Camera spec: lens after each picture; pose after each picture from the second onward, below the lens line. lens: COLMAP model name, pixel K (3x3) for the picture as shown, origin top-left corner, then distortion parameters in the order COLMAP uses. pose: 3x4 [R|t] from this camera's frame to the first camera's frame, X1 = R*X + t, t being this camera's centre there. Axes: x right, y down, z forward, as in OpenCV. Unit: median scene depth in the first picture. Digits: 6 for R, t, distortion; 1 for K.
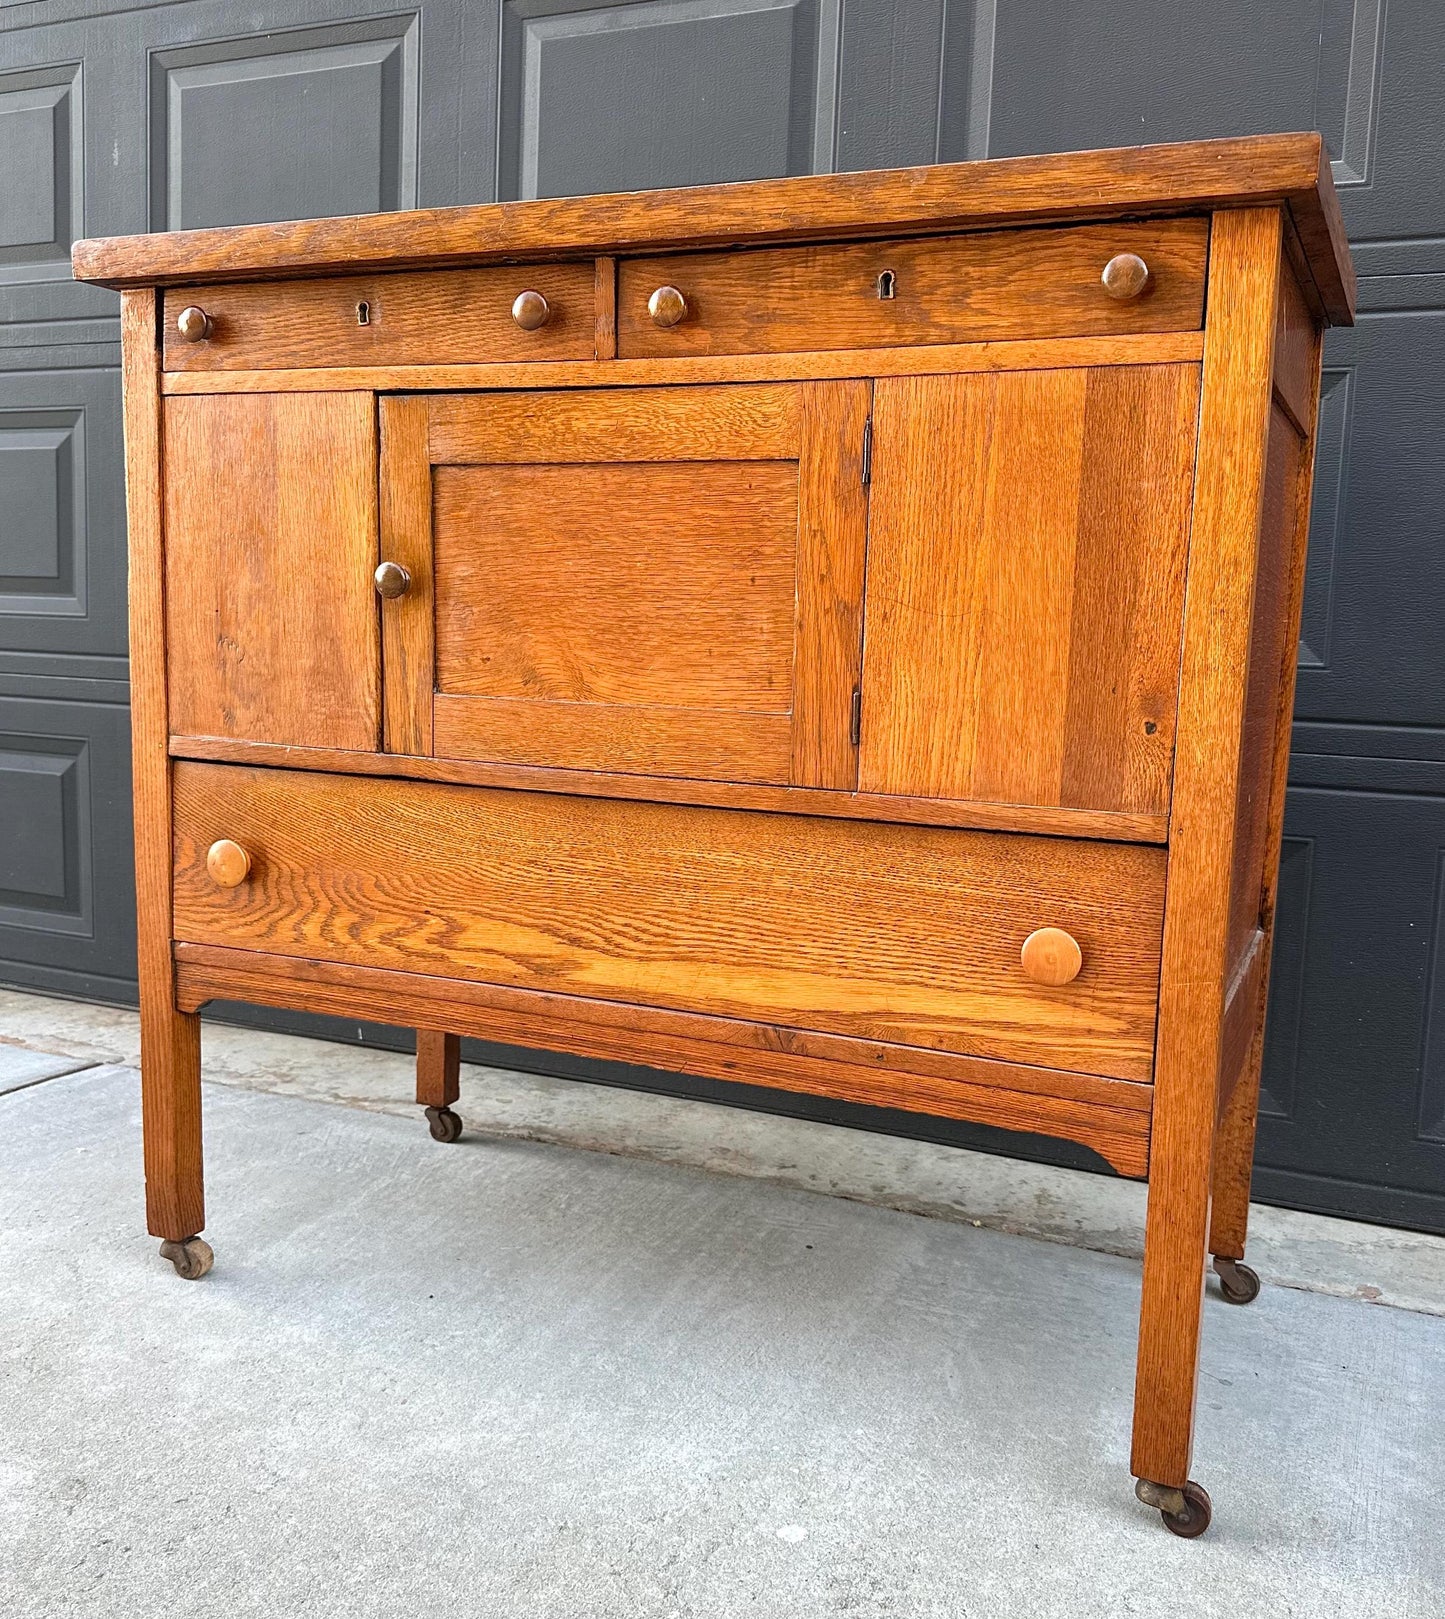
lens RADIAL K [[1490.2, 0, 773.2], [0, 1490.2, 819.2], [0, 0, 1]] dist [0.077623, 0.000000]
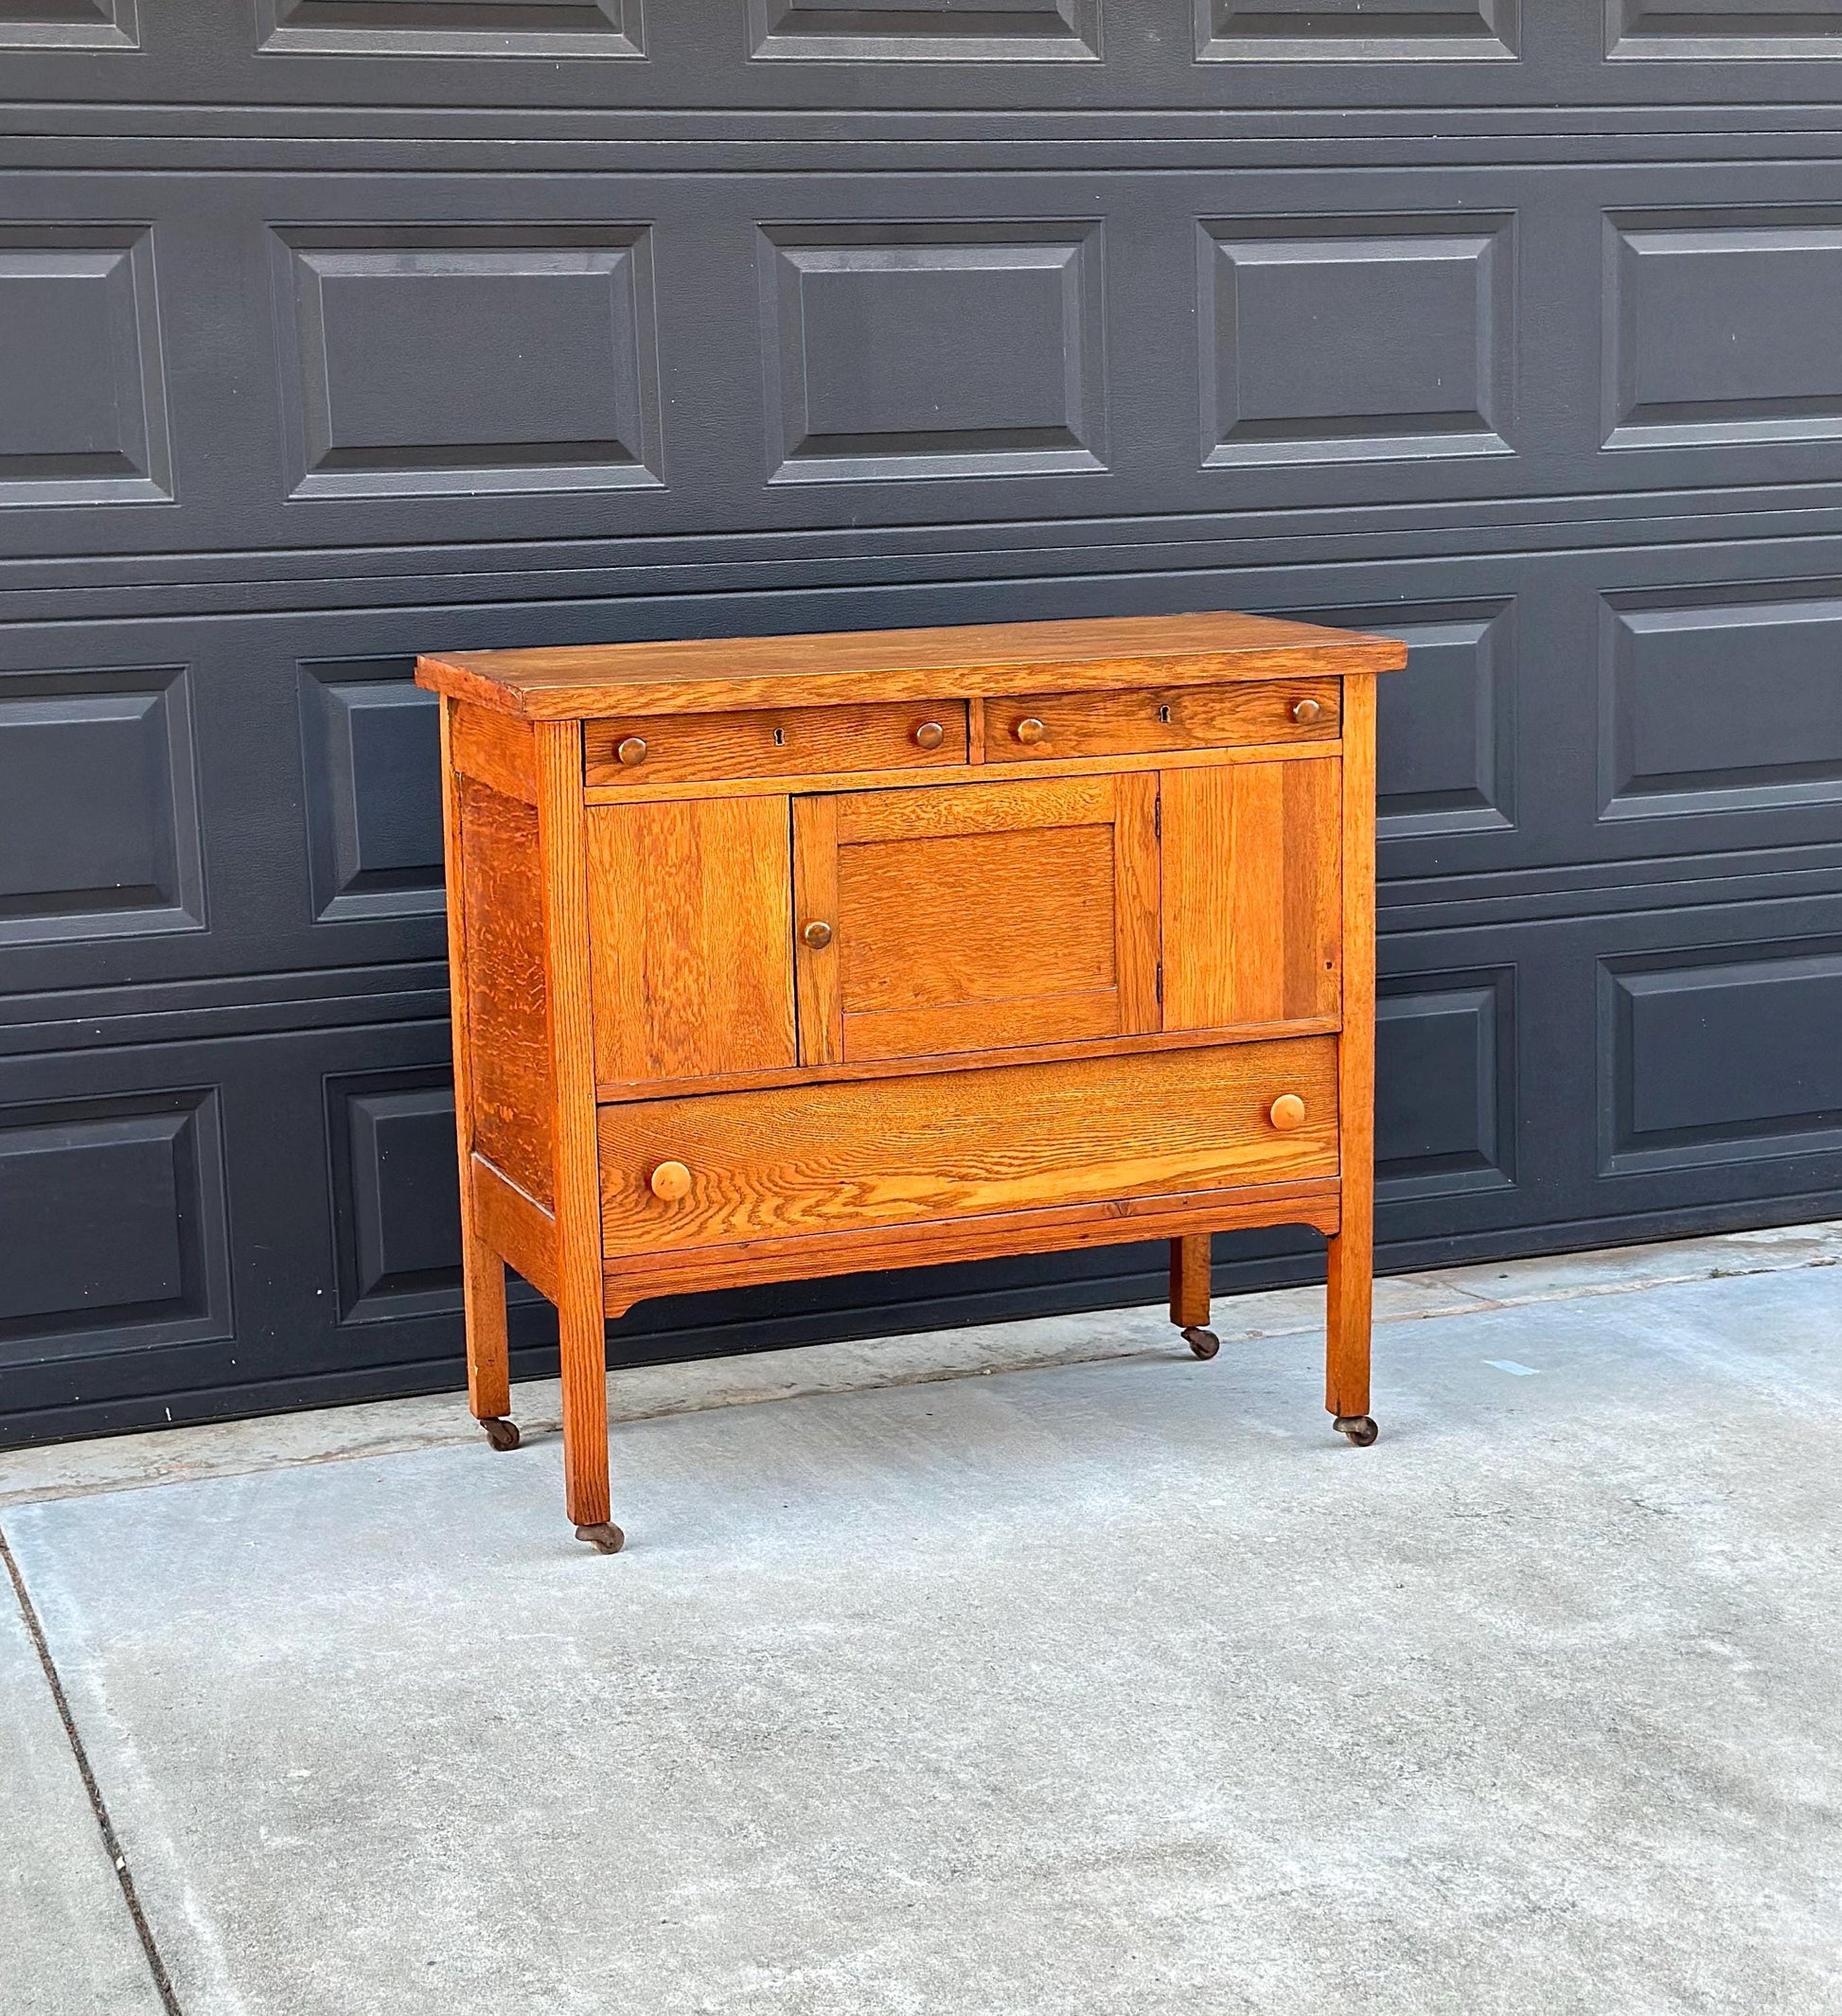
lens RADIAL K [[3494.2, 0, 924.2], [0, 3494.2, 1047.3], [0, 0, 1]] dist [0.137872, 0.000000]
pose [[0.715601, -0.178925, 0.675205, -2.298928], [0.139127, 0.983778, 0.113244, -0.401682], [-0.684514, 0.012902, 0.728886, -1.298831]]
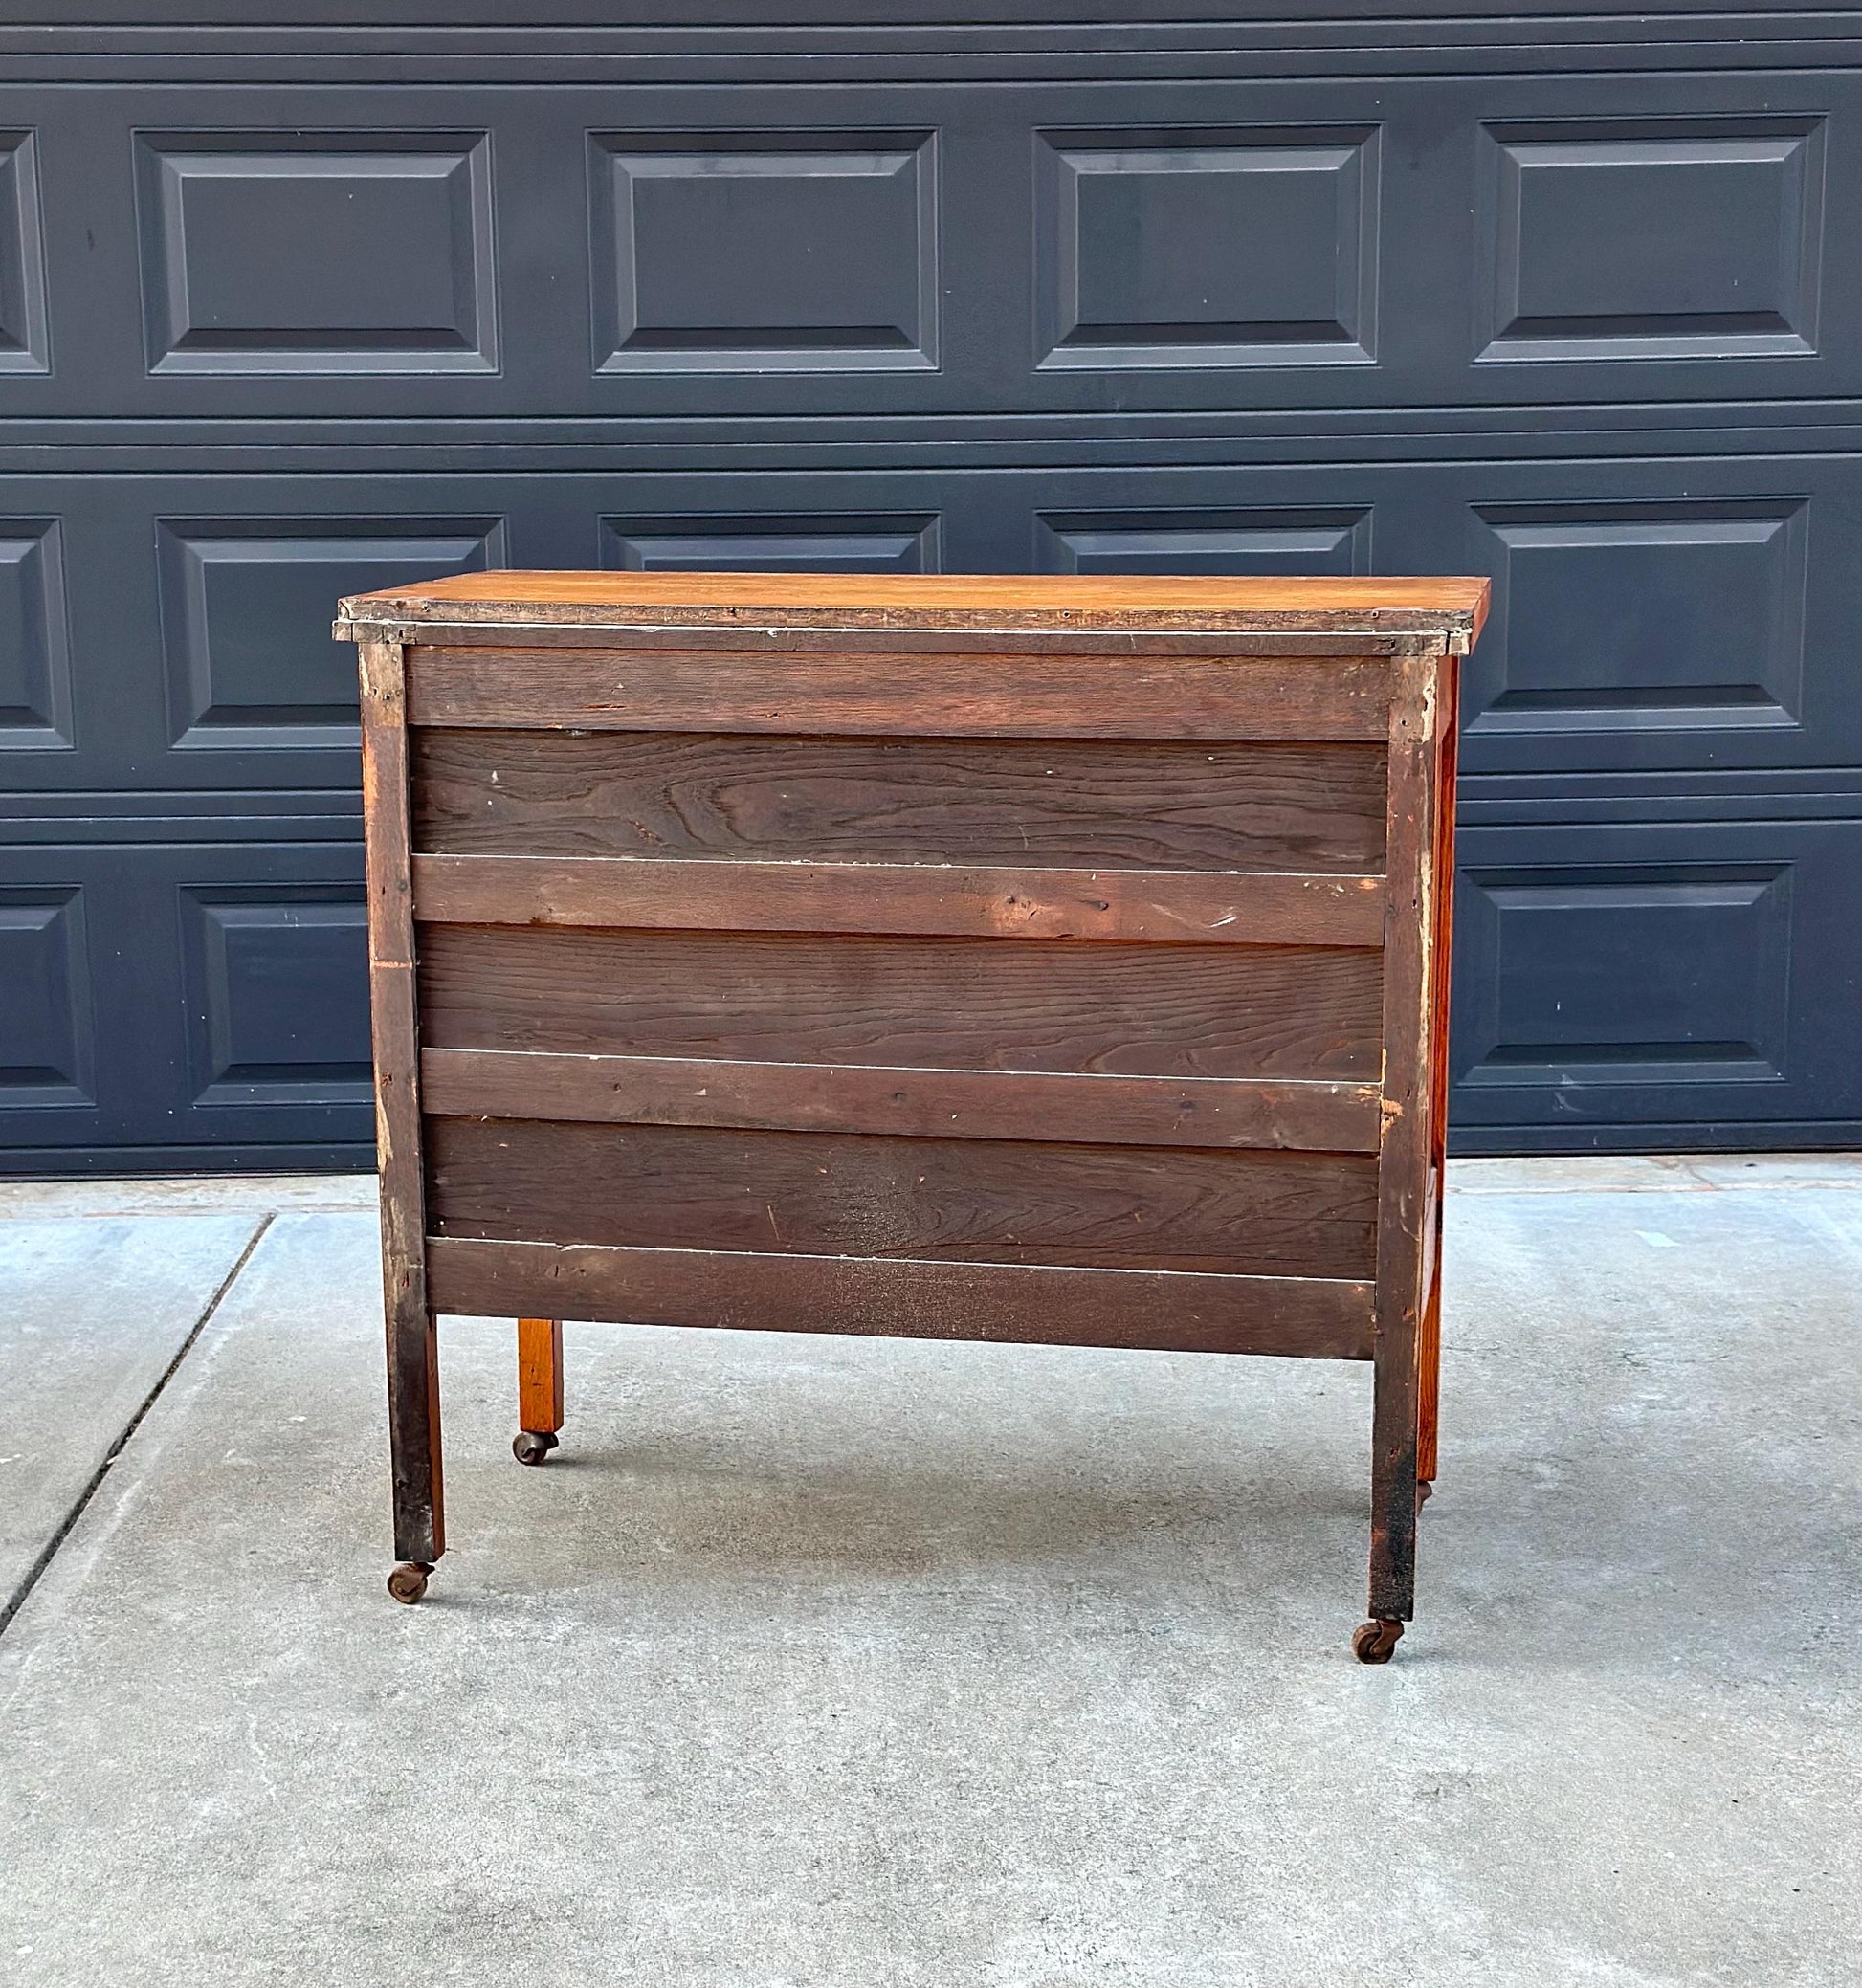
lens RADIAL K [[3561.1, 0, 970.3], [0, 3561.1, 1073.0], [0, 0, 1]] dist [0.146928, 0.000000]
pose [[0.904038, -0.128770, 0.407594, -1.680414], [0.093136, 0.989975, 0.106185, -0.233521], [-0.417182, -0.058034, 0.906968, -2.256203]]
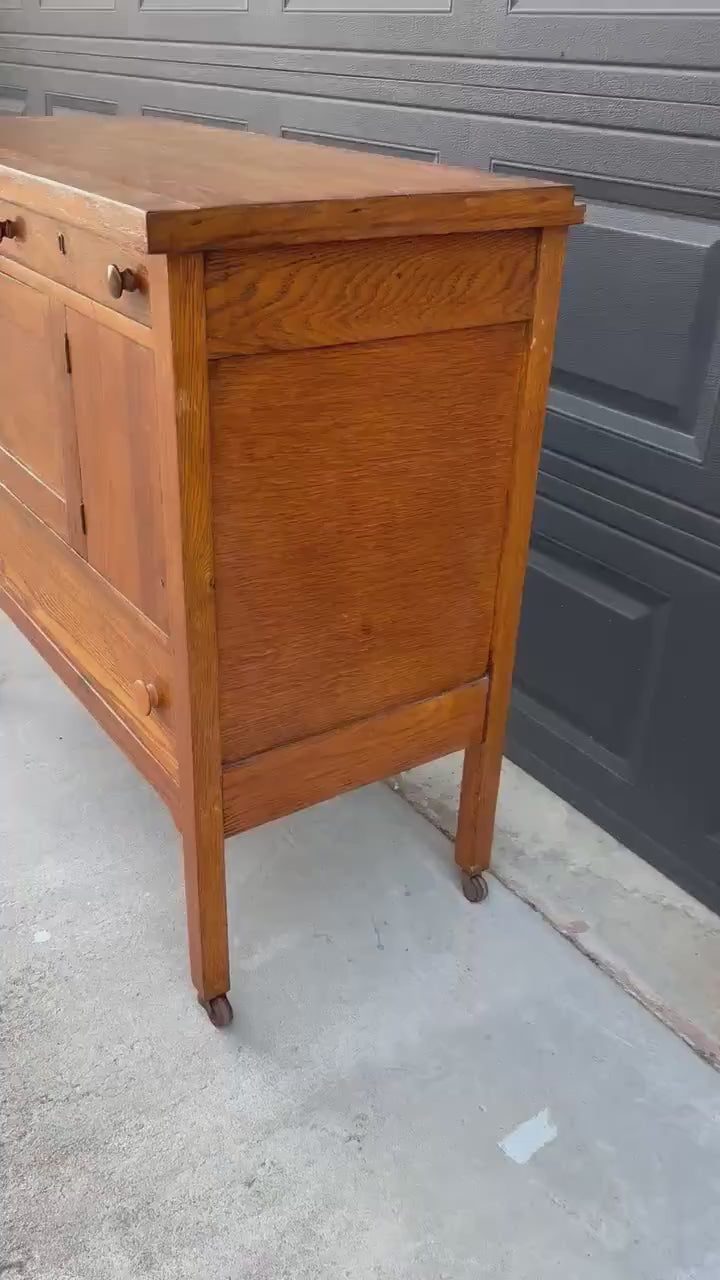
lens RADIAL K [[1111.6, 0, 365.2], [0, 1111.6, 643.8], [0, 0, 1]] dist [0.097107, -0.148202]
pose [[0.842199, 0.255638, -0.474710, 0.818873], [-0.086539, 0.933129, 0.348972, -0.348251], [0.532176, -0.252823, 0.808003, 0.154505]]
